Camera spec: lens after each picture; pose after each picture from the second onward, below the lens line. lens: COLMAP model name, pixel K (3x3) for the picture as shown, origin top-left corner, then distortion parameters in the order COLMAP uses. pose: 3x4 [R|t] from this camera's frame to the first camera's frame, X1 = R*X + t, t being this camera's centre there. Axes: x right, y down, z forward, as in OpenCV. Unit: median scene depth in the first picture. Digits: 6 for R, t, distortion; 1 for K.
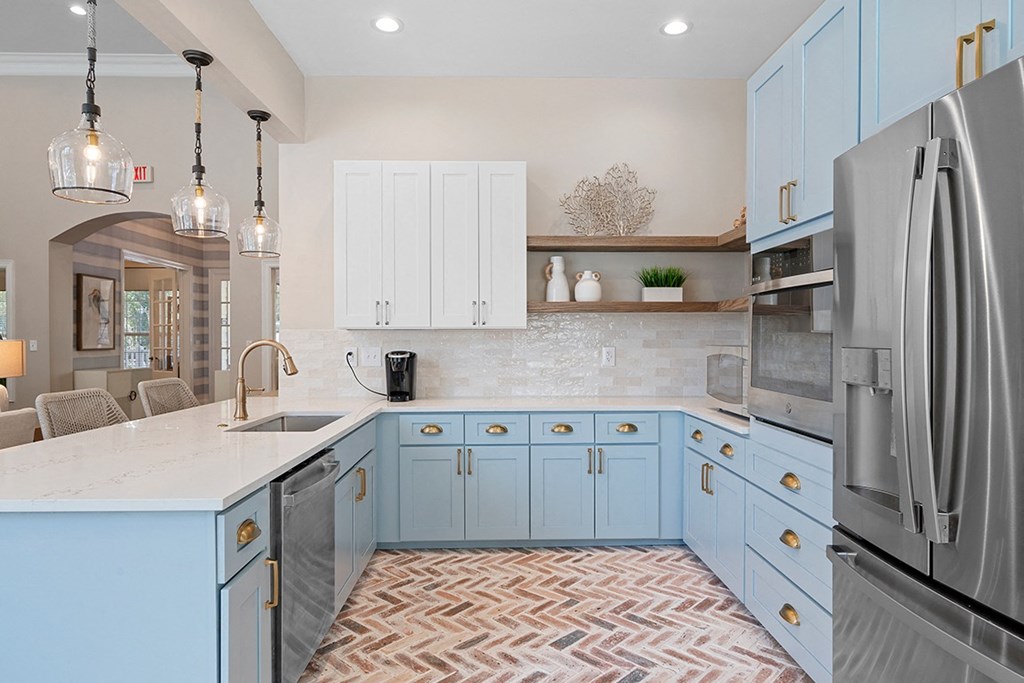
lens RADIAL K [[605.1, 0, 512.0], [0, 605.1, 341.5], [0, 0, 1]] dist [-0.001892, -0.001140]
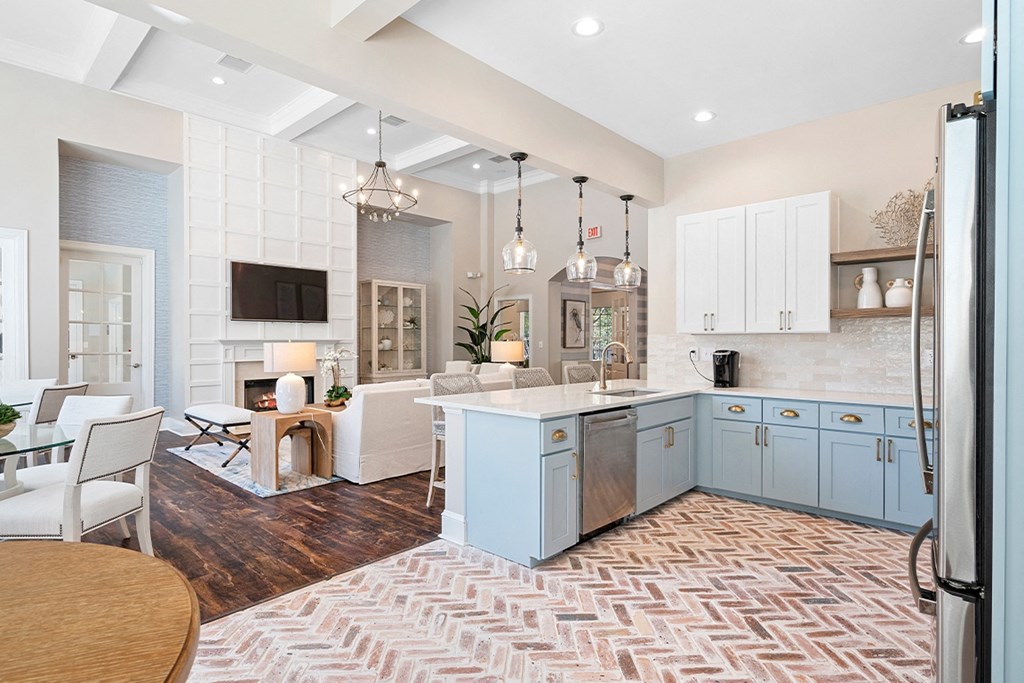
lens RADIAL K [[525.7, 0, 512.0], [0, 525.7, 341.5], [0, 0, 1]] dist [-0.000404, 0.000212]
pose [[0.715376, 0.003335, -0.698732, 0.321434], [-0.006019, 0.999981, -0.001389, 0.001523], [0.698714, 0.005199, 0.715382, -0.178216]]
